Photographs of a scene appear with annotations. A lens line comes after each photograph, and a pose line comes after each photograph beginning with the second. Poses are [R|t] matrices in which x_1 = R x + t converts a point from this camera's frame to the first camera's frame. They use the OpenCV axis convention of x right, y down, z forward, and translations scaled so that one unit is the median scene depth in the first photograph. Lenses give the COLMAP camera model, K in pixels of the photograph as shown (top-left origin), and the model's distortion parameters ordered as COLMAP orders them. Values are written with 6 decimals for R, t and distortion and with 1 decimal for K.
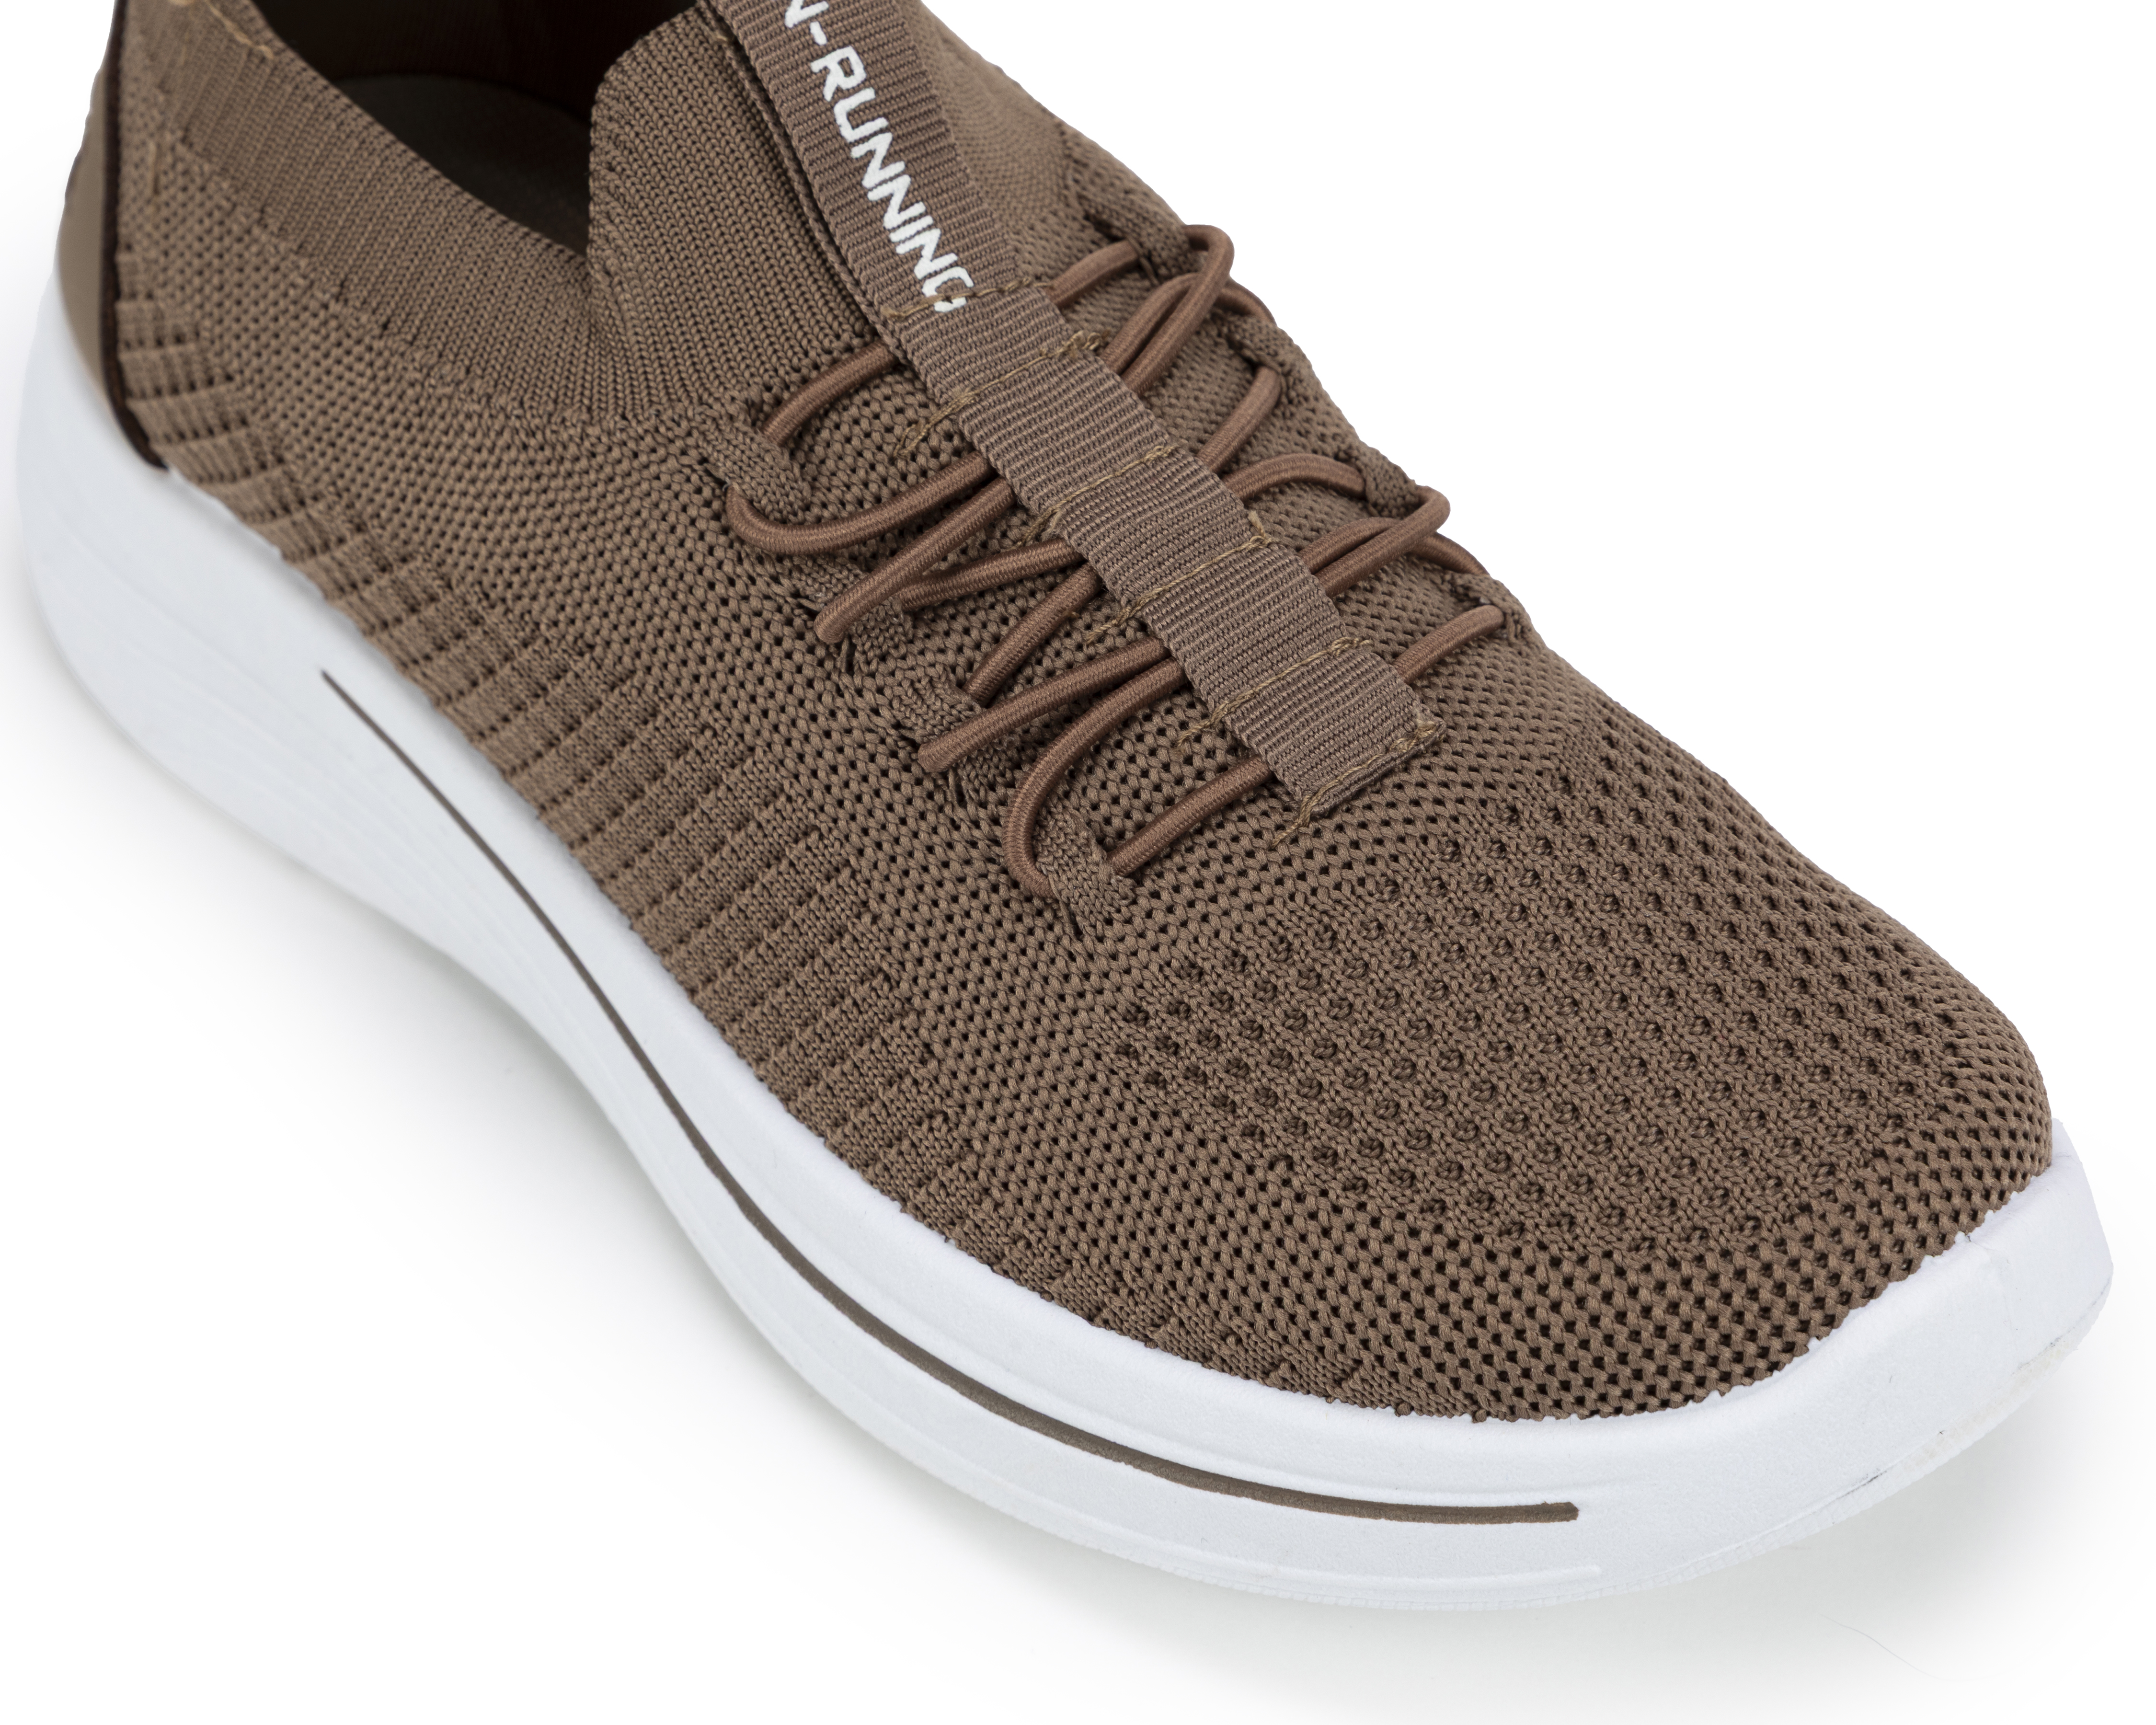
lens RADIAL K [[5248.2, 0, 1076.4], [0, 5248.2, 856.6], [0, 0, 1]] dist [-0.025870, 0.000000]
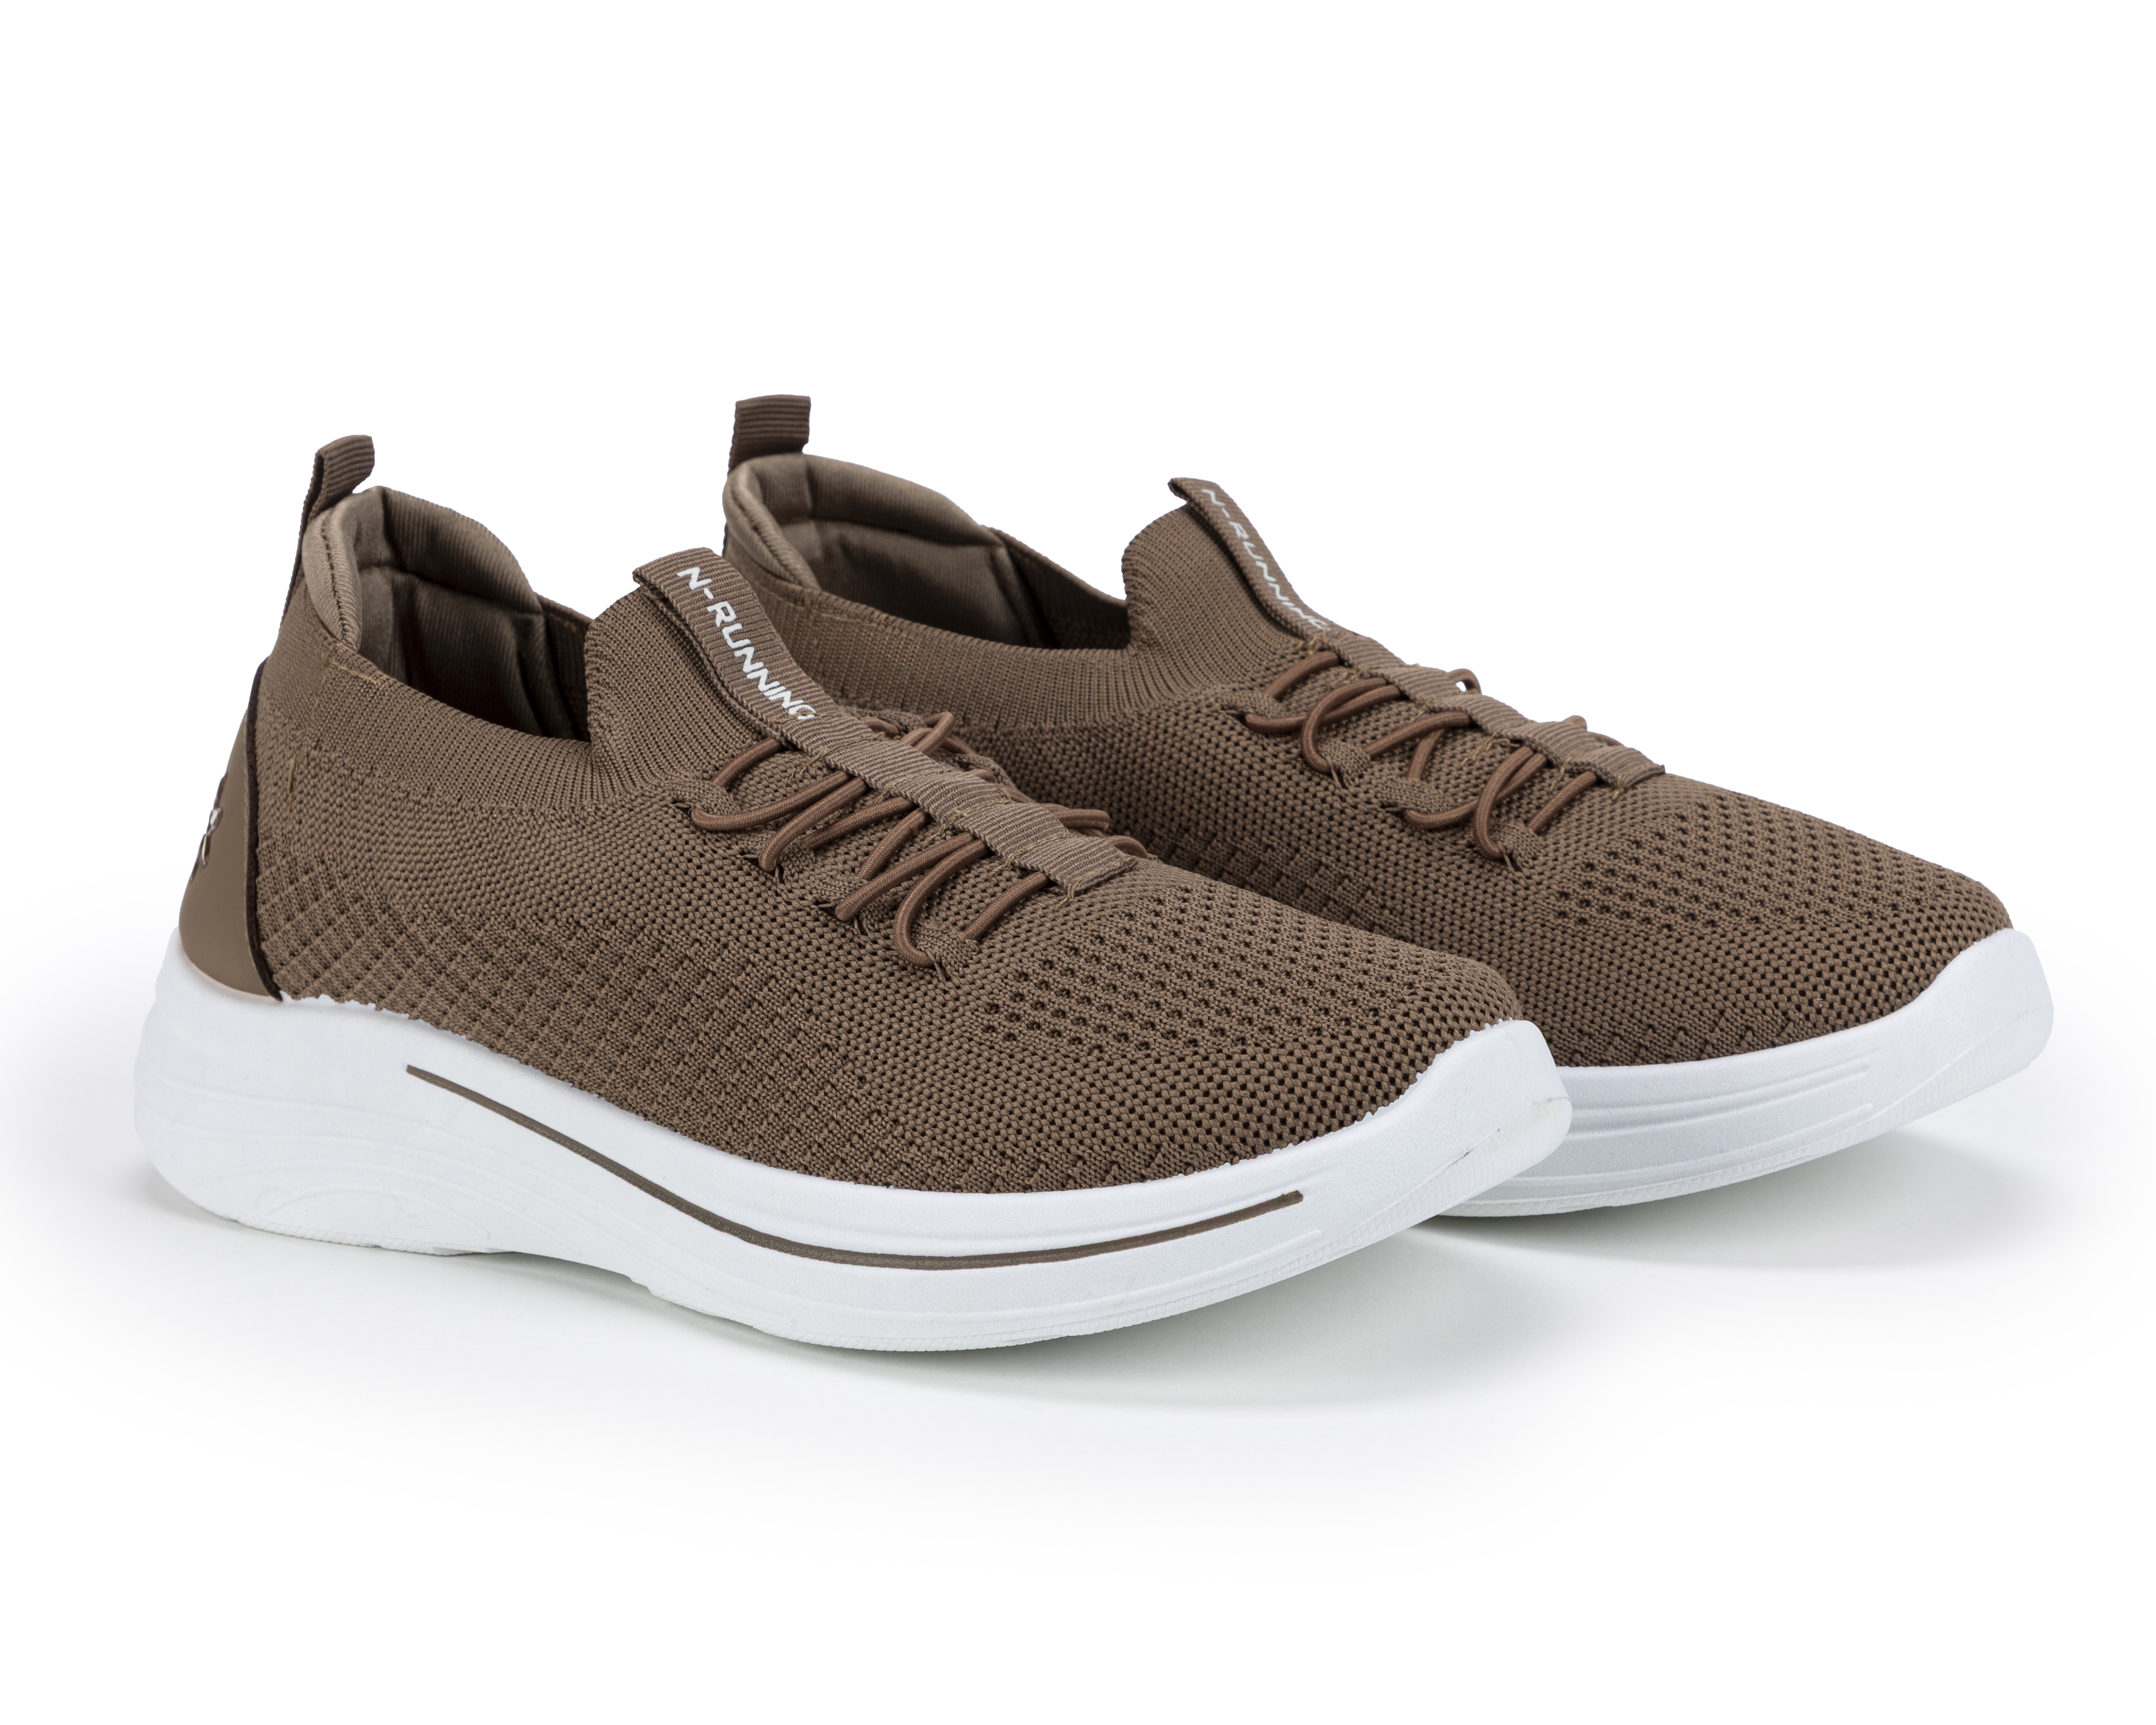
lens RADIAL K [[5761.4, 0, 1076.8], [0, 5761.4, 867.0], [0, 0, 1]] dist [-0.383192, 0.000000]
pose [[0.972952, -0.055977, 0.224124, -0.371769], [0.162856, 0.854299, -0.493610, 0.903089], [-0.163838, 0.516758, 0.840308, -0.587190]]
